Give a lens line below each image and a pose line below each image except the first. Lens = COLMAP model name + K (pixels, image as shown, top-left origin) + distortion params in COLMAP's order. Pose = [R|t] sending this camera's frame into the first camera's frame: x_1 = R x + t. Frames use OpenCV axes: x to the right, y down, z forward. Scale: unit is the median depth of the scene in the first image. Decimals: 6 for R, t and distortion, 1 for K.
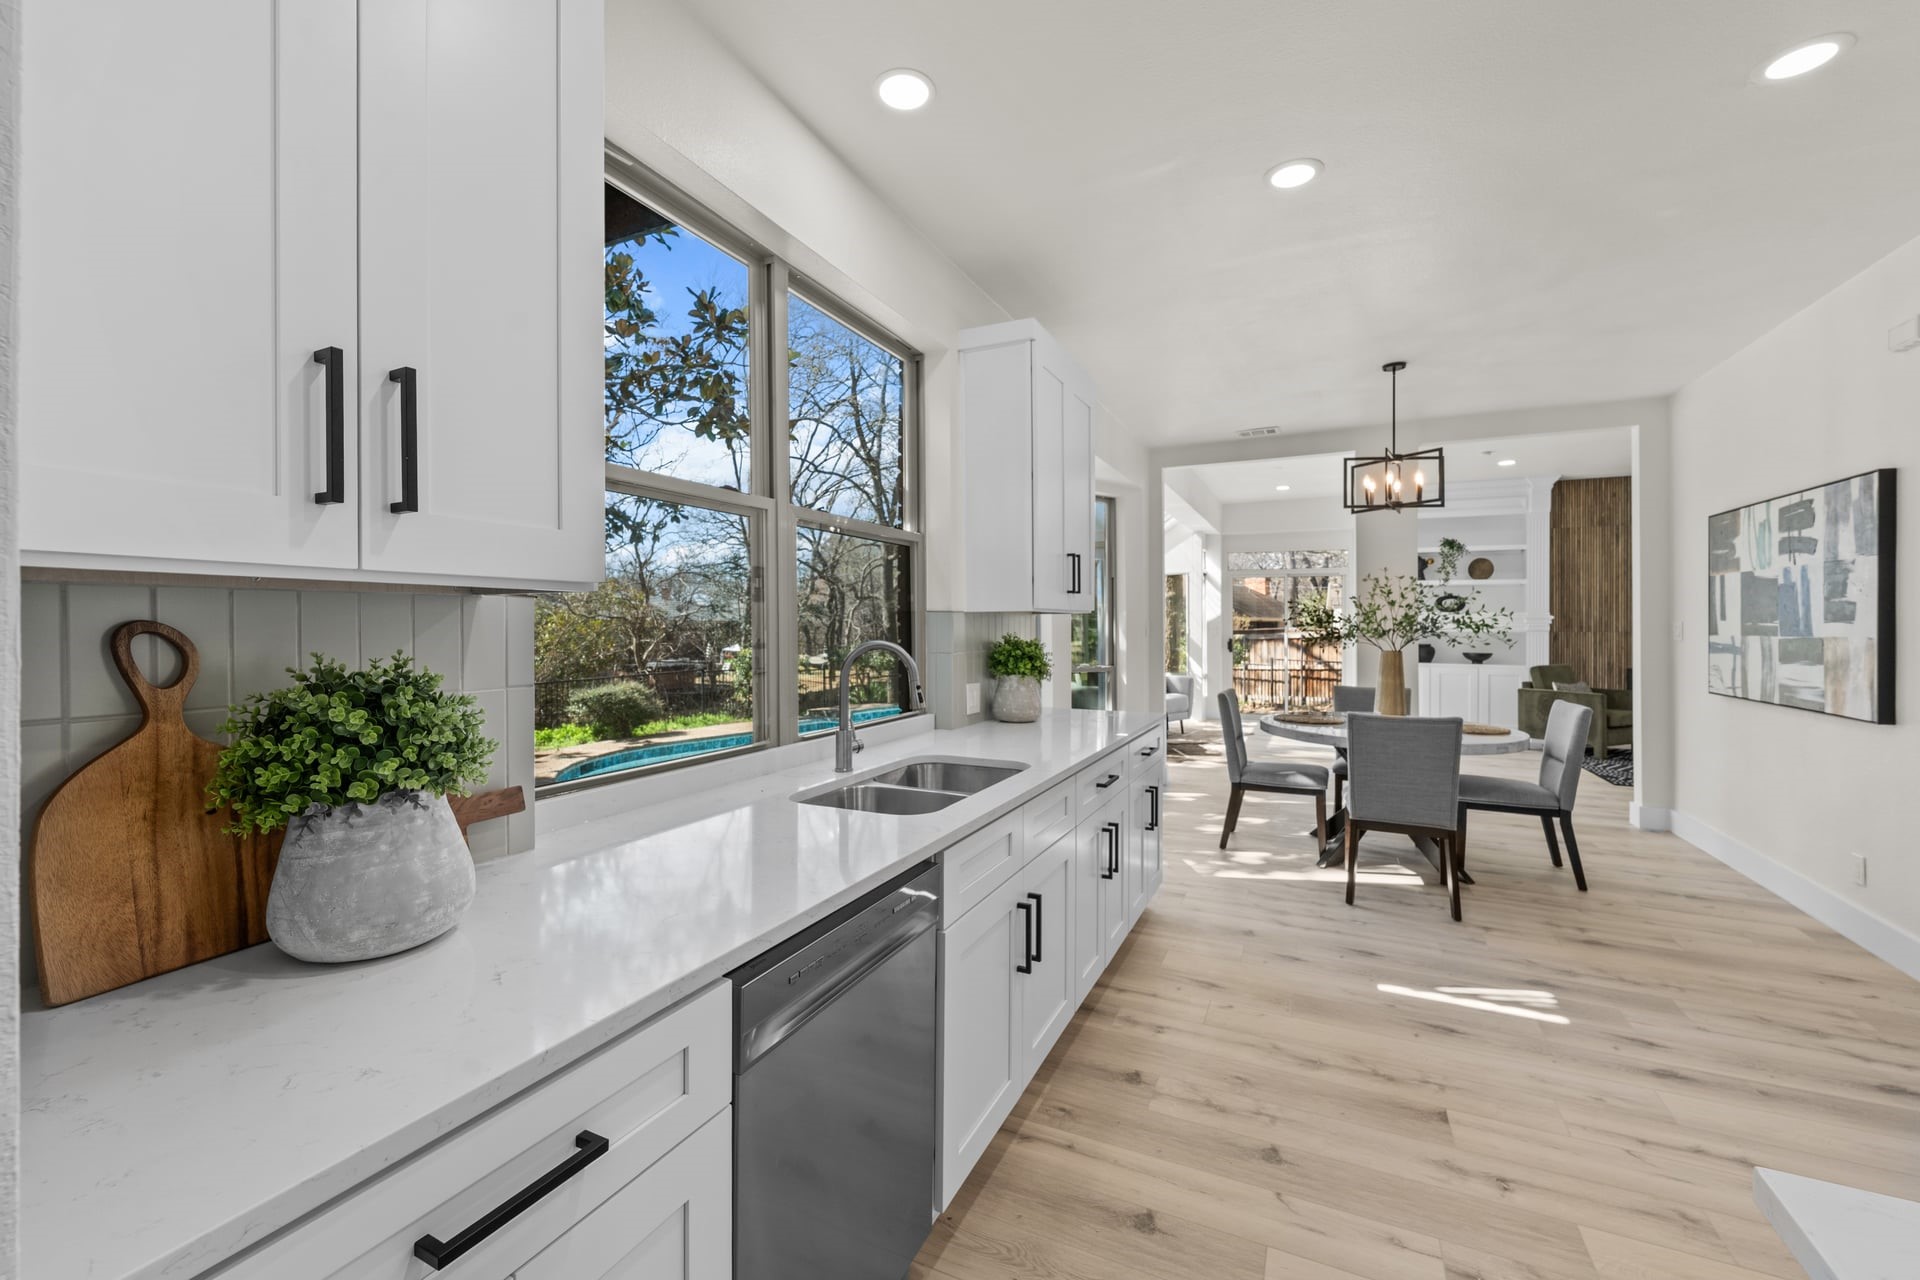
lens RADIAL K [[778.1, 0, 949.9], [0, 778.1, 622.3], [0, 0, 1]] dist [0.002185, -0.001191]
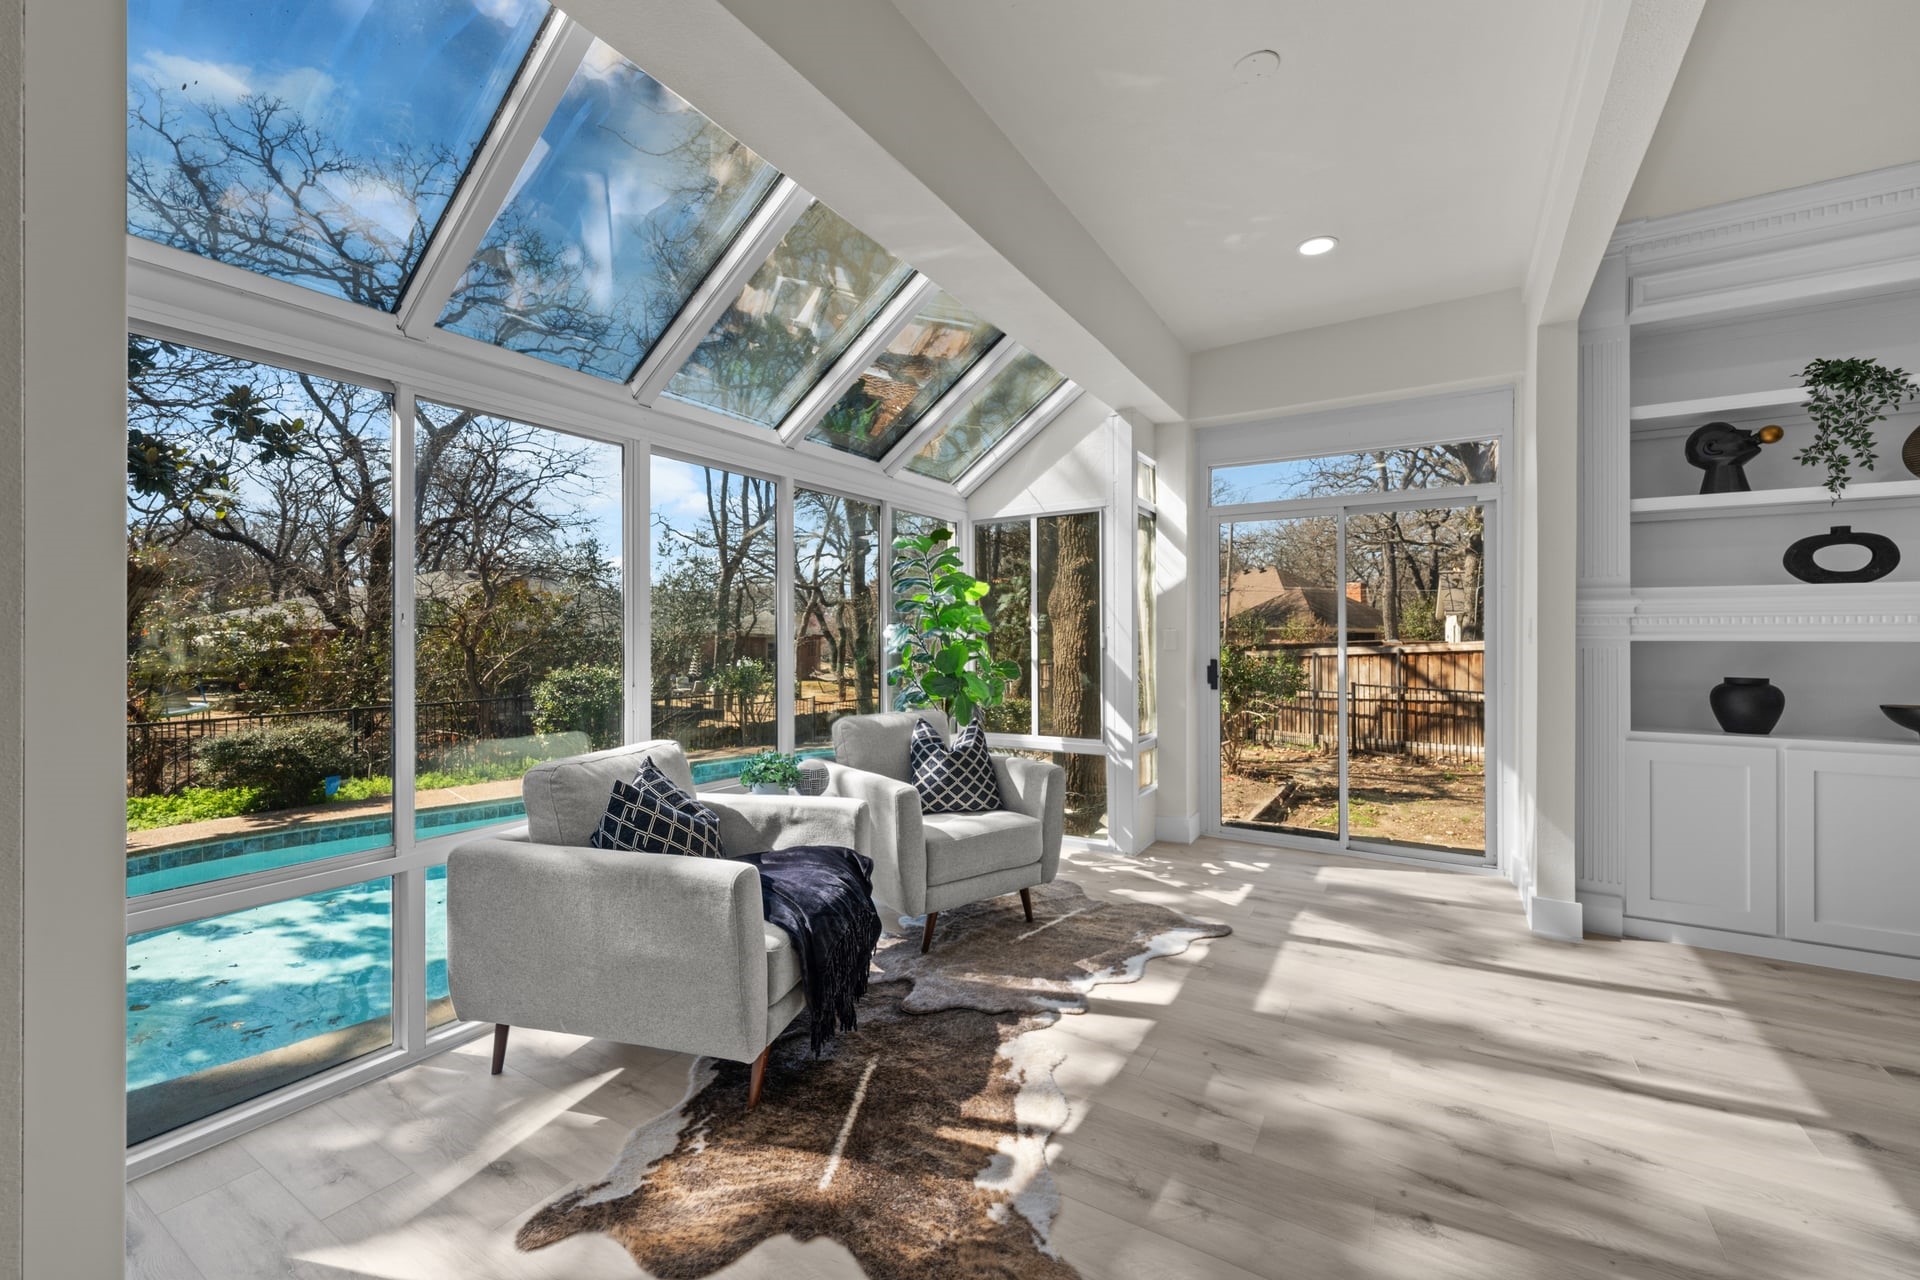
lens RADIAL K [[778.1, 0, 956.2], [0, 778.1, 635.0], [0, 0, 1]] dist [0.002185, -0.001191]
pose [[0.995031, -0.004704, -0.099451, 0.307917], [0.004596, 0.999989, -0.001306, 0.007960], [0.099456, 0.000843, 0.995042, 0.647459]]
